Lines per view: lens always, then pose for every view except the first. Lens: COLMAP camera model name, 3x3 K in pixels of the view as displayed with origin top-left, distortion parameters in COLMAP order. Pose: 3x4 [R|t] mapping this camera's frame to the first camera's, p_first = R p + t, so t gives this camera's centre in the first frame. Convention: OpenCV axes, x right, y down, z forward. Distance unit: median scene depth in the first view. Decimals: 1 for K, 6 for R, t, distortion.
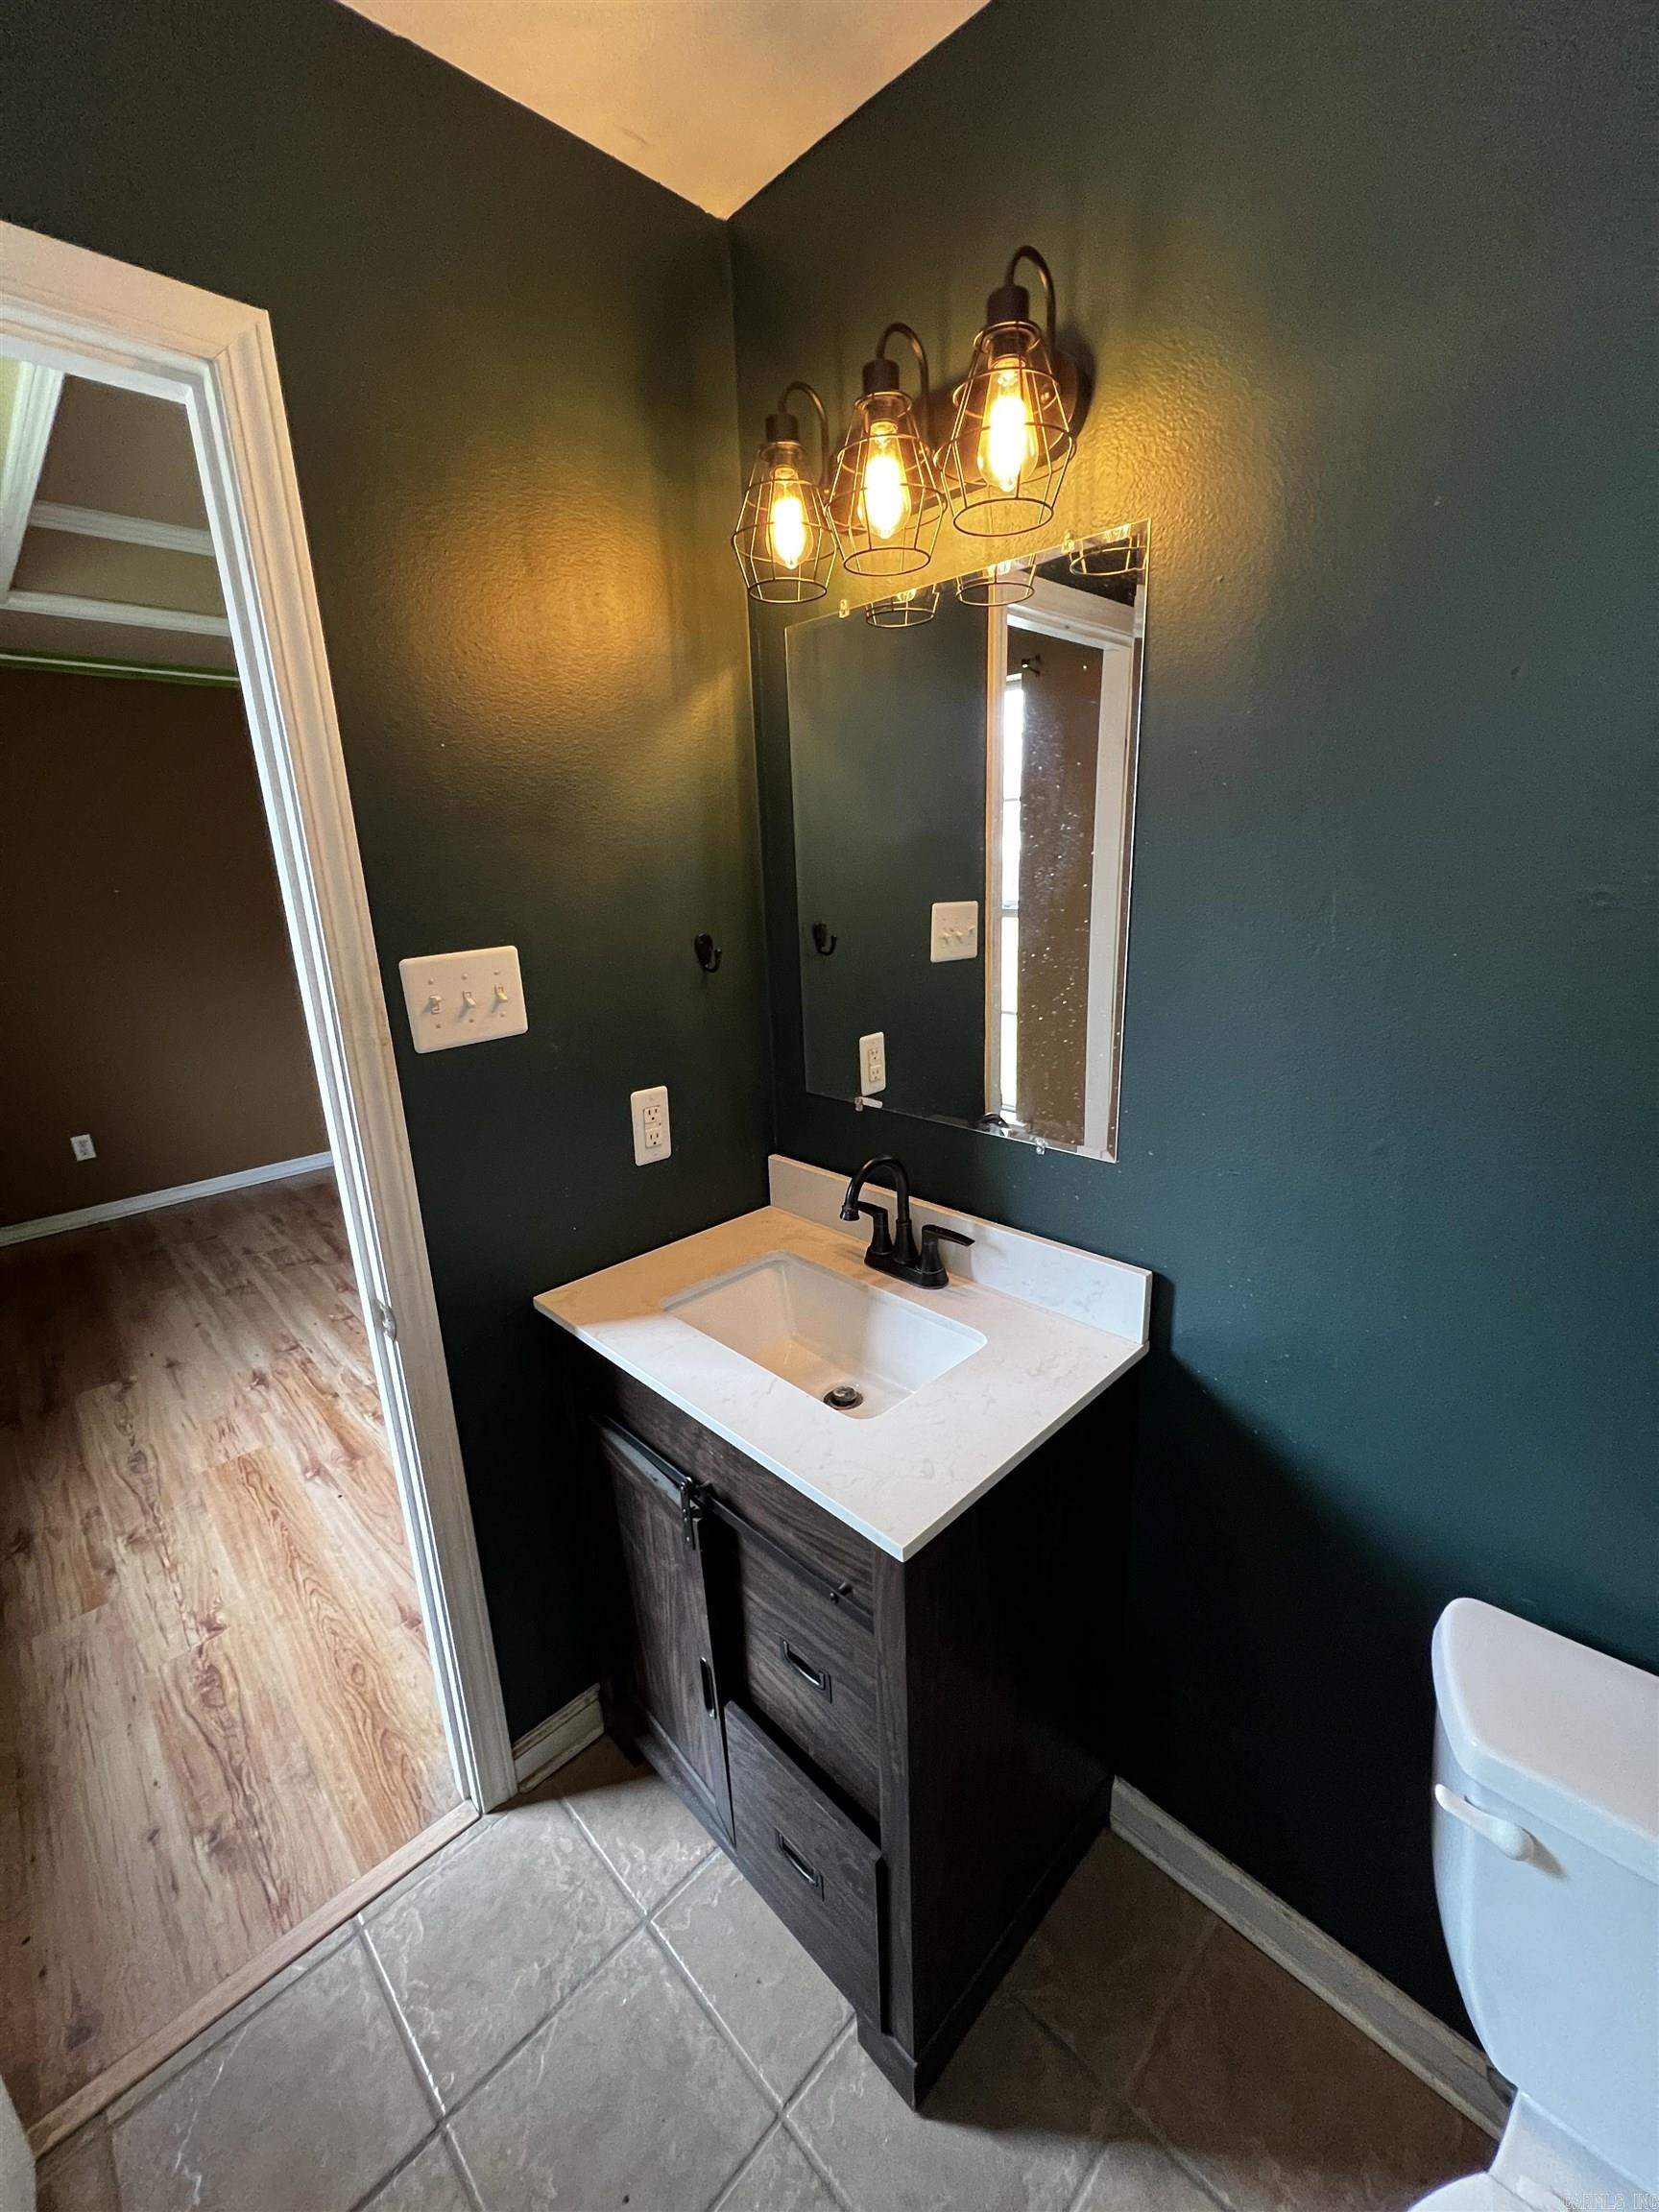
lens RADIAL K [[882.4, 0, 831.9], [0, 882.4, 1096.0], [0, 0, 1]] dist [-0.000282, 0.000032]
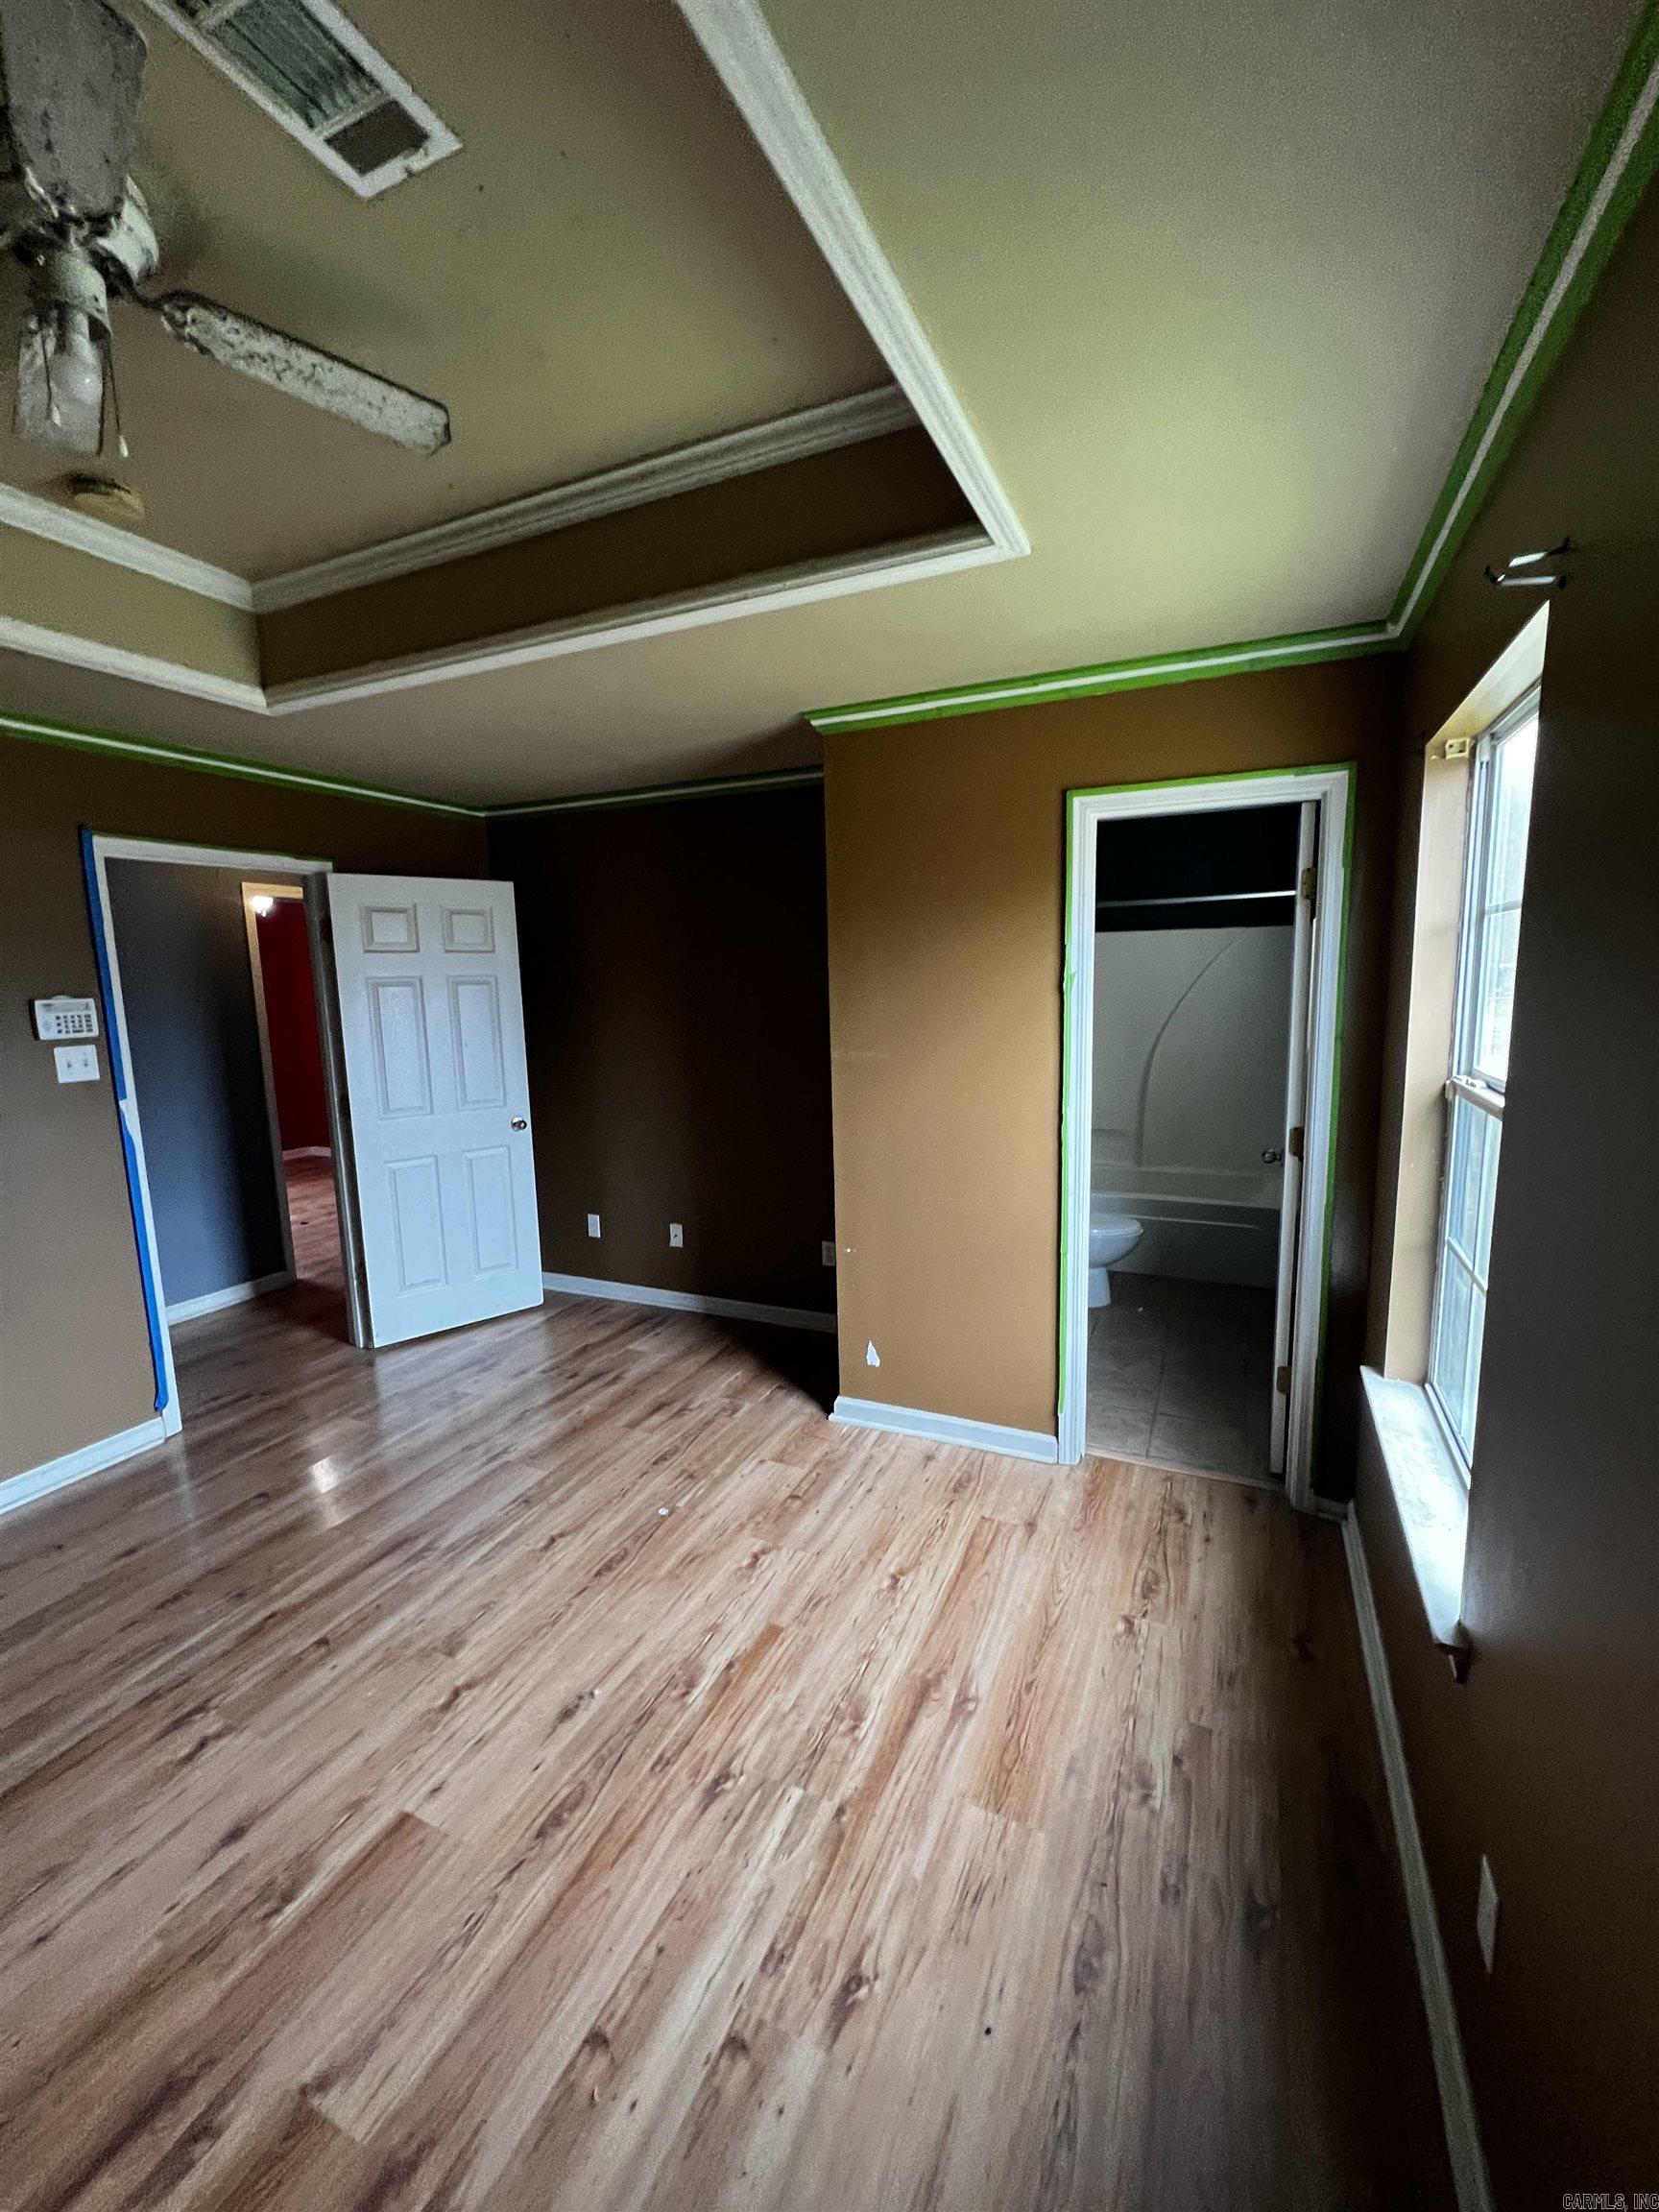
lens RADIAL K [[886.0, 0, 836.9], [0, 886.0, 1102.7], [0, 0, 1]] dist [-0.001163, 0.000098]
pose [[-0.356736, -0.096128, 0.929247, -1.244927], [0.277812, 0.938776, 0.203765, -0.300387], [-0.891942, 0.330846, -0.308189, 1.163408]]
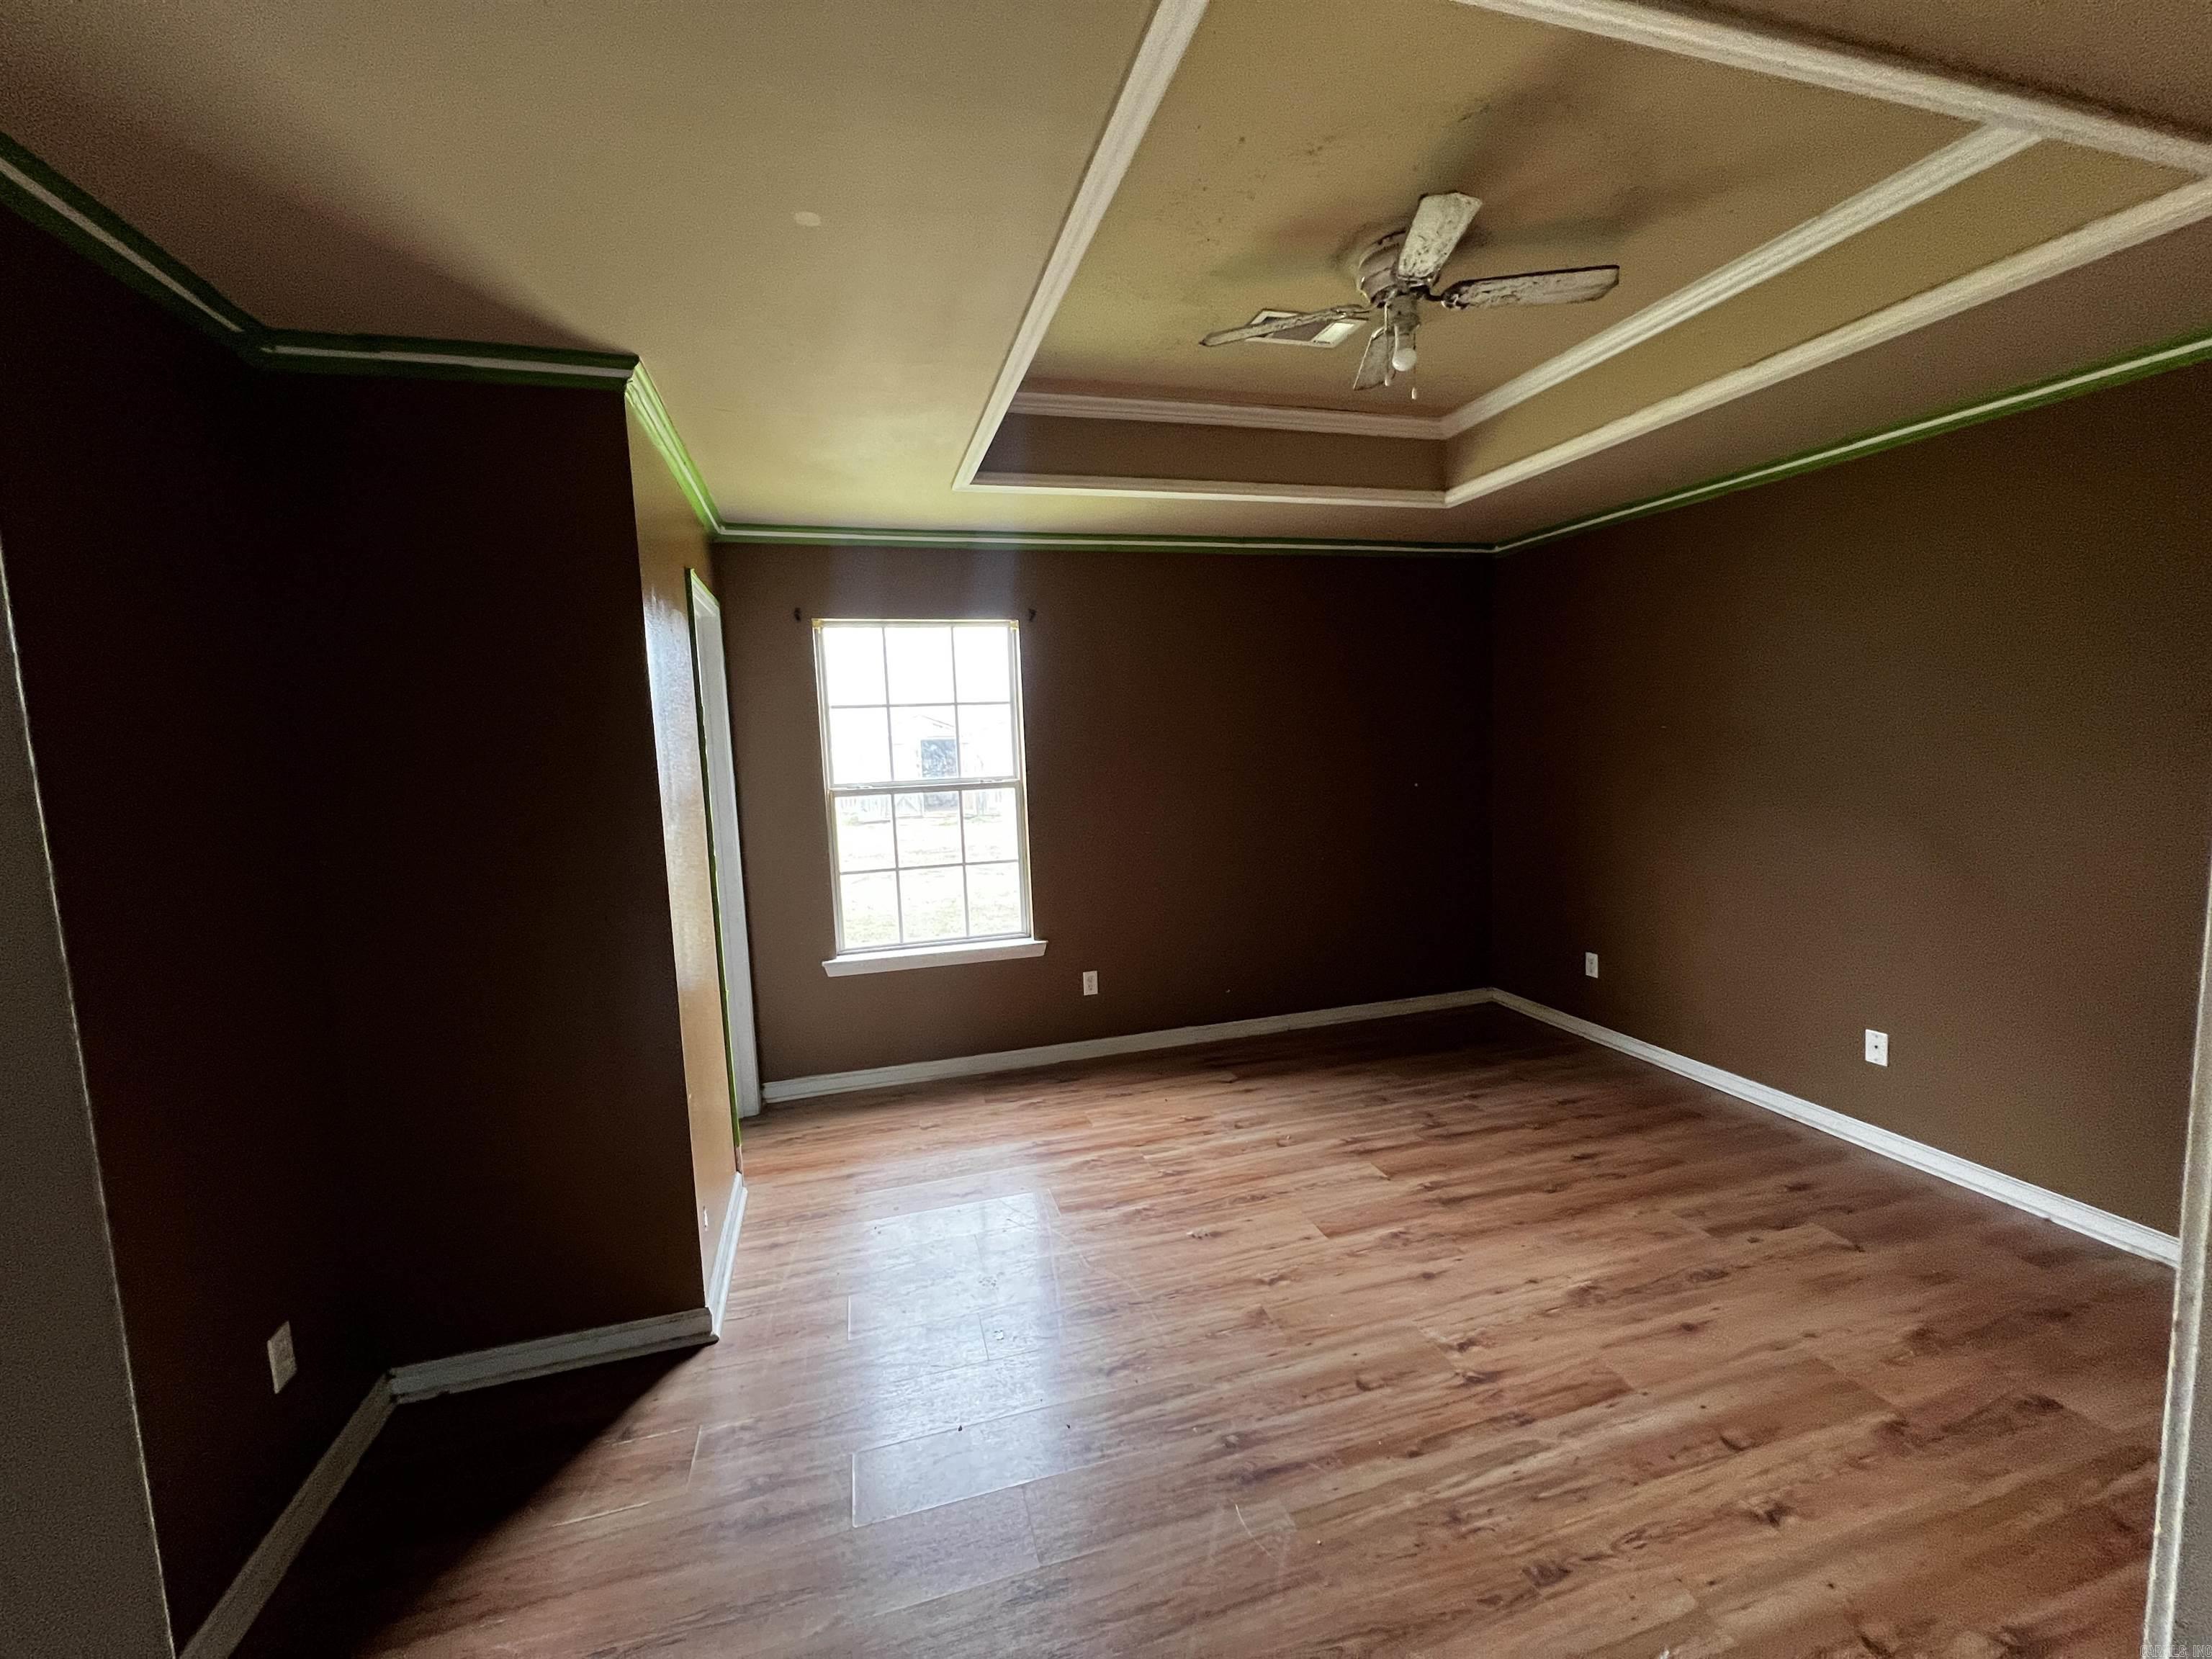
lens RADIAL K [[882.4, 0, 1107.4], [0, 882.4, 831.5], [0, 0, 1]] dist [-0.000282, 0.000032]
pose [[-0.474001, 0.140388, -0.869261, 0.519123], [-0.183108, 0.949911, 0.253261, -0.424447], [0.861275, 0.279215, -0.424552, 1.536936]]
